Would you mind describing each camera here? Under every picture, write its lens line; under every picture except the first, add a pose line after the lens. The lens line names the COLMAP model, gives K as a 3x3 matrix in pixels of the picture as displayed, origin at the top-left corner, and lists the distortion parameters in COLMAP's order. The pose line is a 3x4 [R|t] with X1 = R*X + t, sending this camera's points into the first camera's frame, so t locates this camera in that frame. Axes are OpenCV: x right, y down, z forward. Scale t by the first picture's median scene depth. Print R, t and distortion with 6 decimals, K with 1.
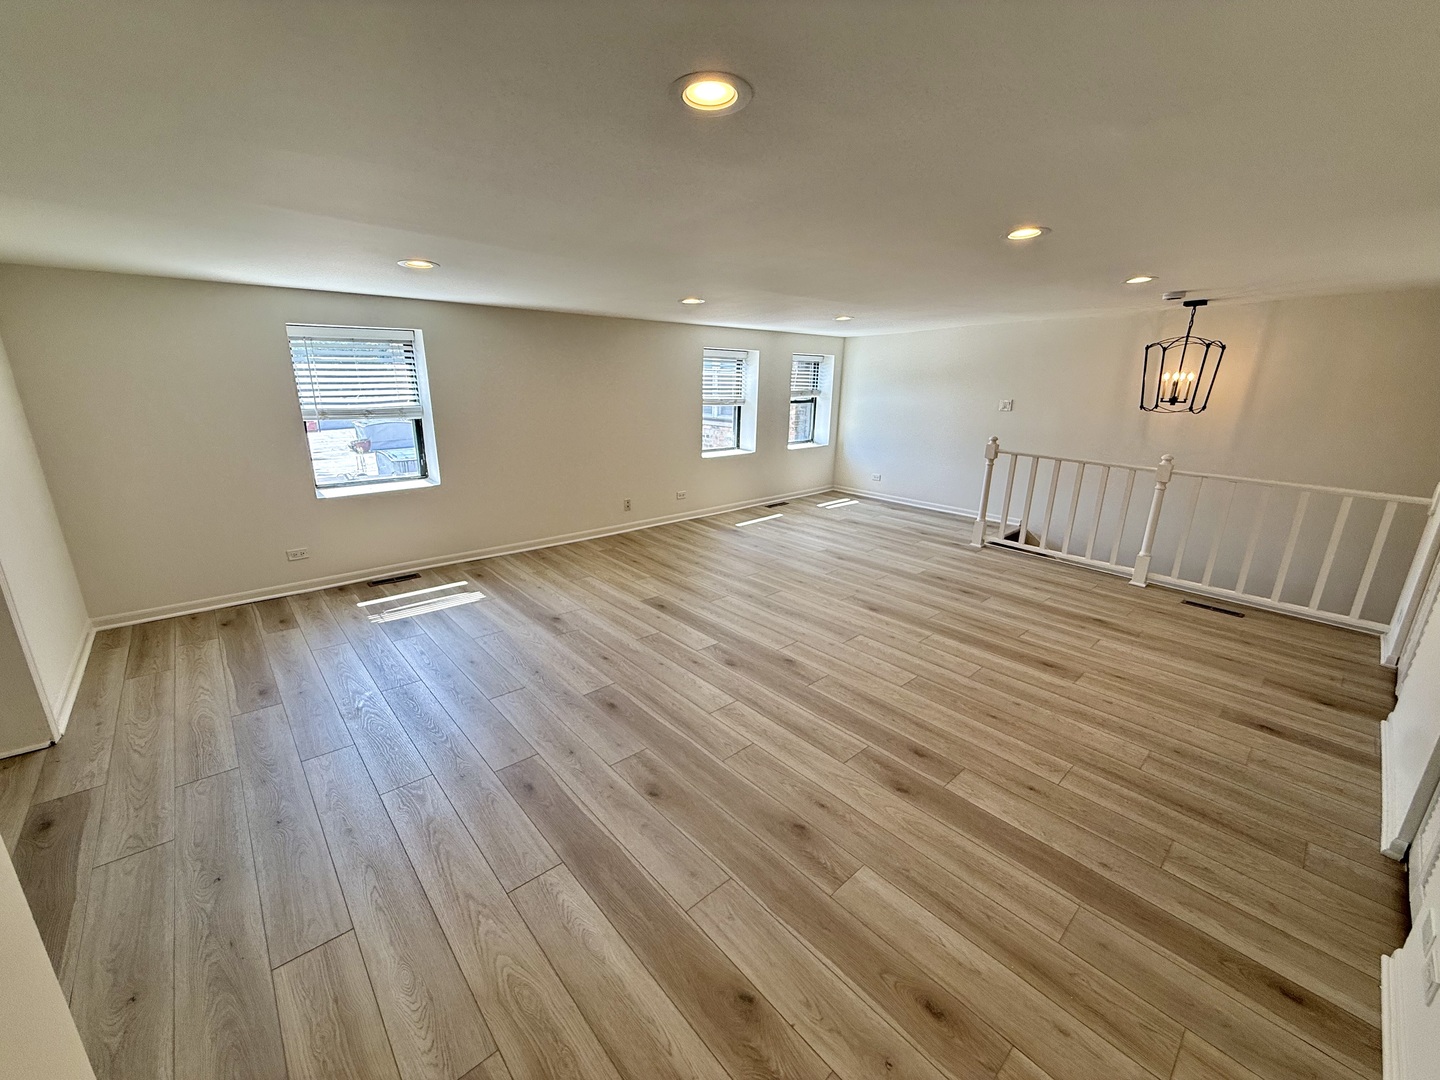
lens RADIAL K [[574.2, 0, 716.6], [0, 574.2, 533.2], [0, 0, 1]] dist [-0.000822, 0.000122]
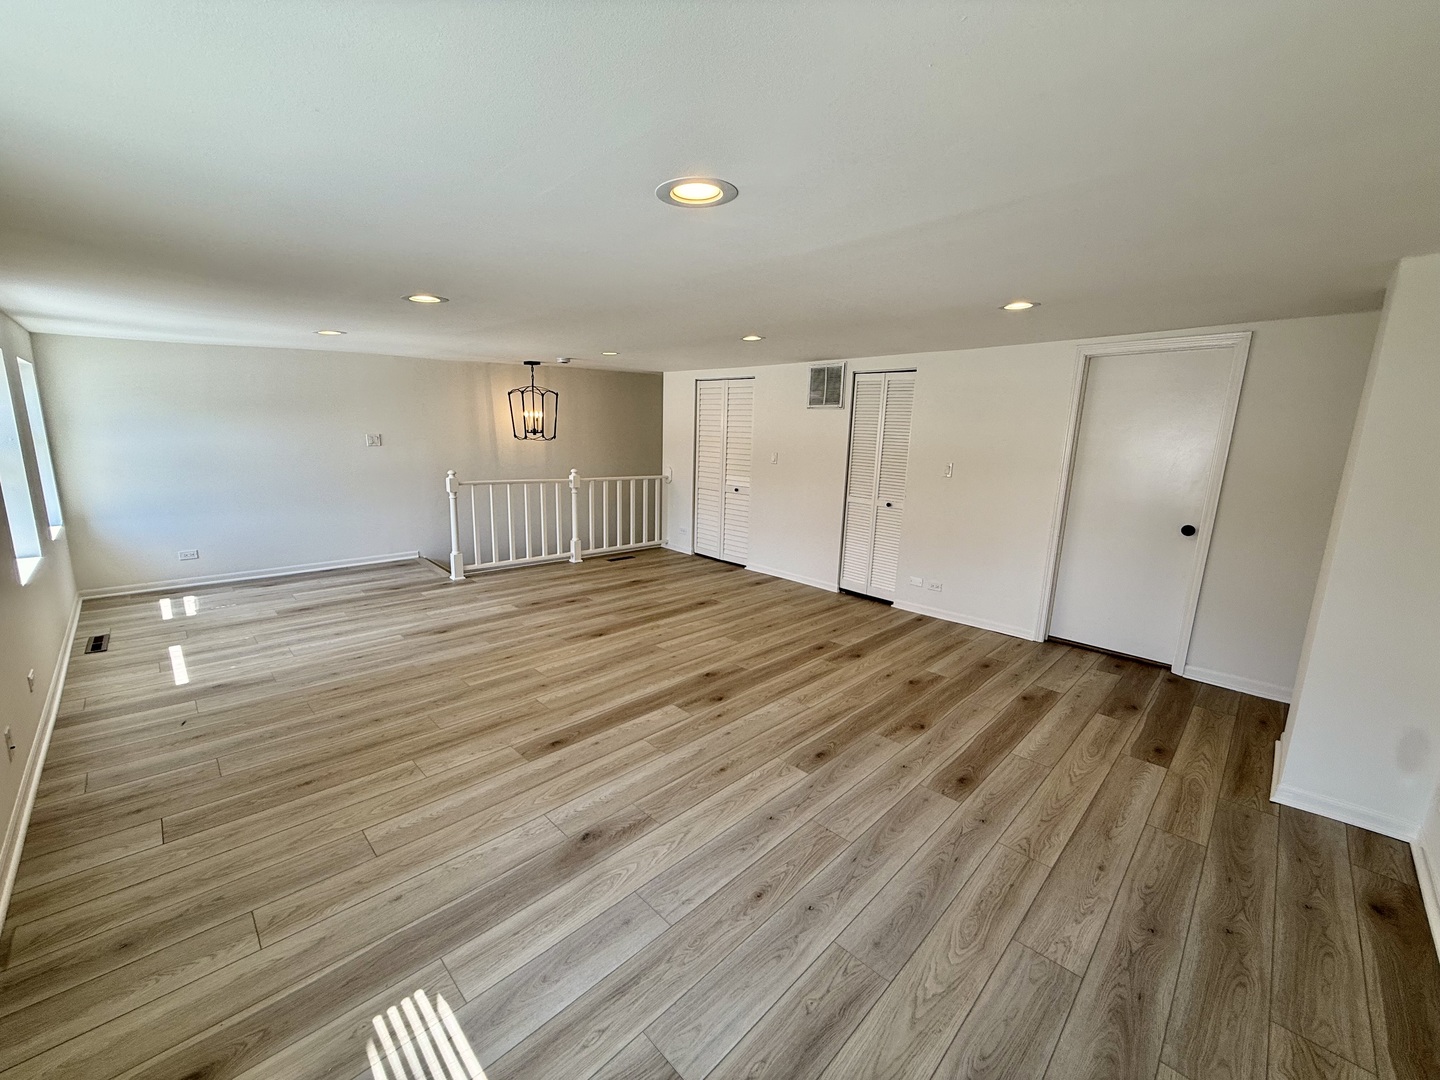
lens RADIAL K [[574.2, 0, 715.9], [0, 574.2, 539.4], [0, 0, 1]] dist [-0.000822, 0.000122]
pose [[-0.049729, -0.209429, 0.976559, -0.730639], [0.236673, 0.947448, 0.215238, -0.209843], [-0.970316, 0.241829, 0.002451, 0.748730]]
